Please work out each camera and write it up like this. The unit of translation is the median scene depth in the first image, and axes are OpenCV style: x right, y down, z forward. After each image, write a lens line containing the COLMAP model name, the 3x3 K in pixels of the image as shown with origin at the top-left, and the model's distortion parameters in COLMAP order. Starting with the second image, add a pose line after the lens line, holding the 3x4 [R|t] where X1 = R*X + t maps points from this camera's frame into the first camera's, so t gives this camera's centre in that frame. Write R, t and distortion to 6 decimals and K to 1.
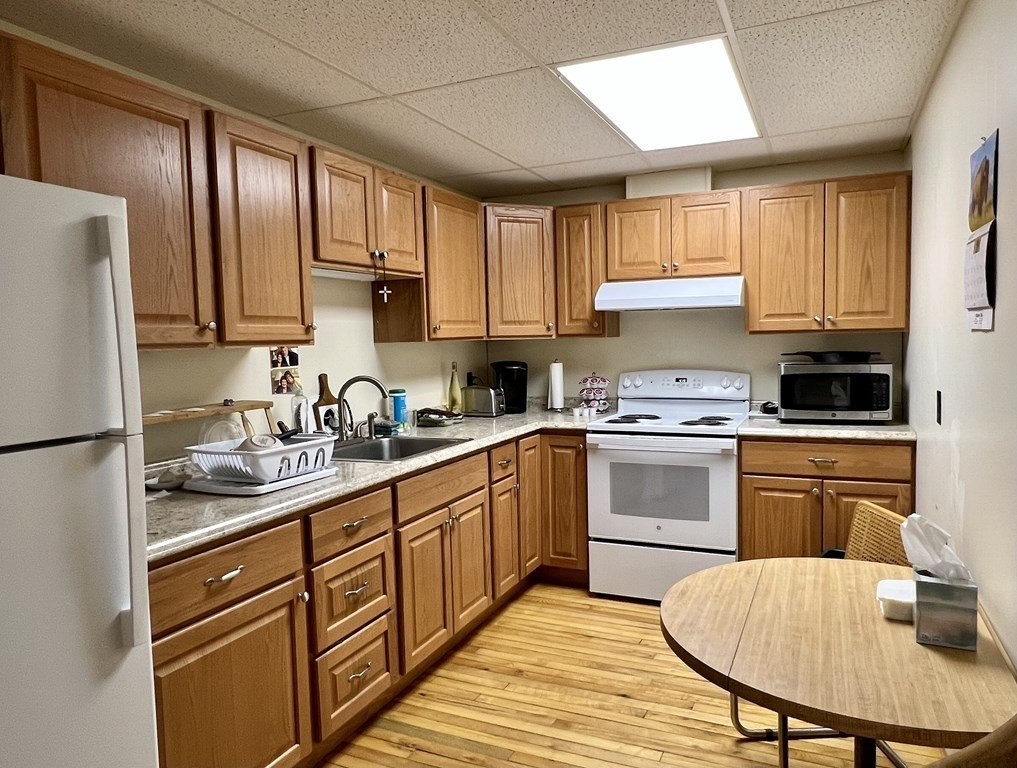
lens RADIAL K [[690.0, 0, 508.6], [0, 690.0, 377.8], [0, 0, 1]] dist [-0.000316, -0.000079]
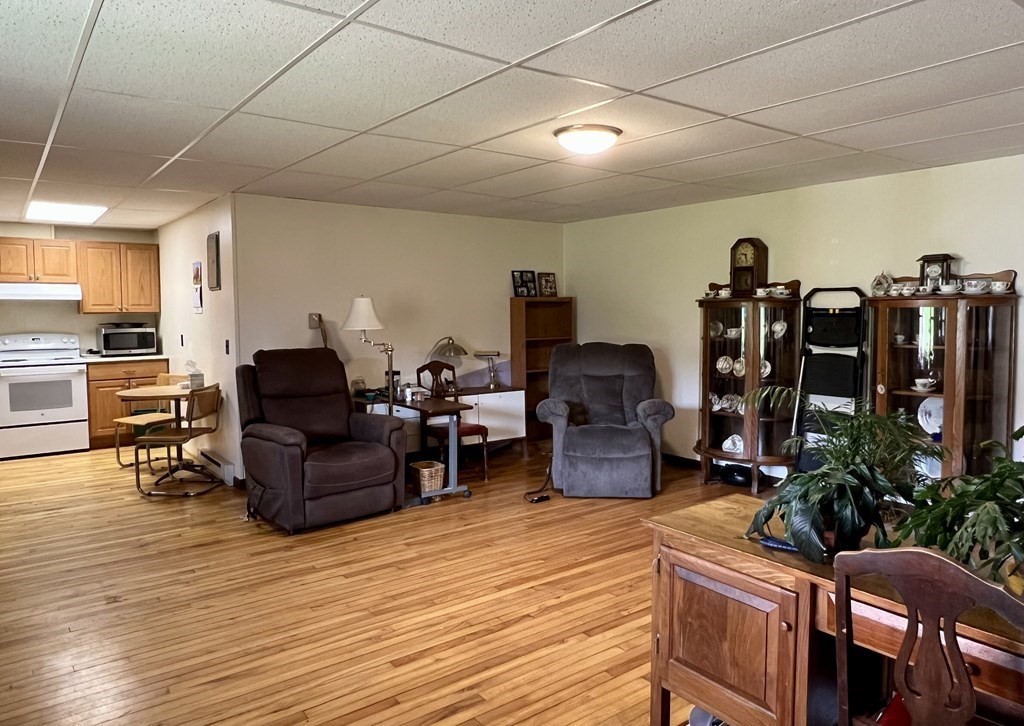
lens RADIAL K [[697.0, 0, 510.9], [0, 697.0, 353.9], [0, 0, 1]] dist [0.025631, -0.000906]
pose [[0.482944, -0.039330, 0.874768, -0.859027], [0.049716, 0.998611, 0.017451, 0.080385], [-0.874239, 0.035062, 0.484228, -1.086773]]
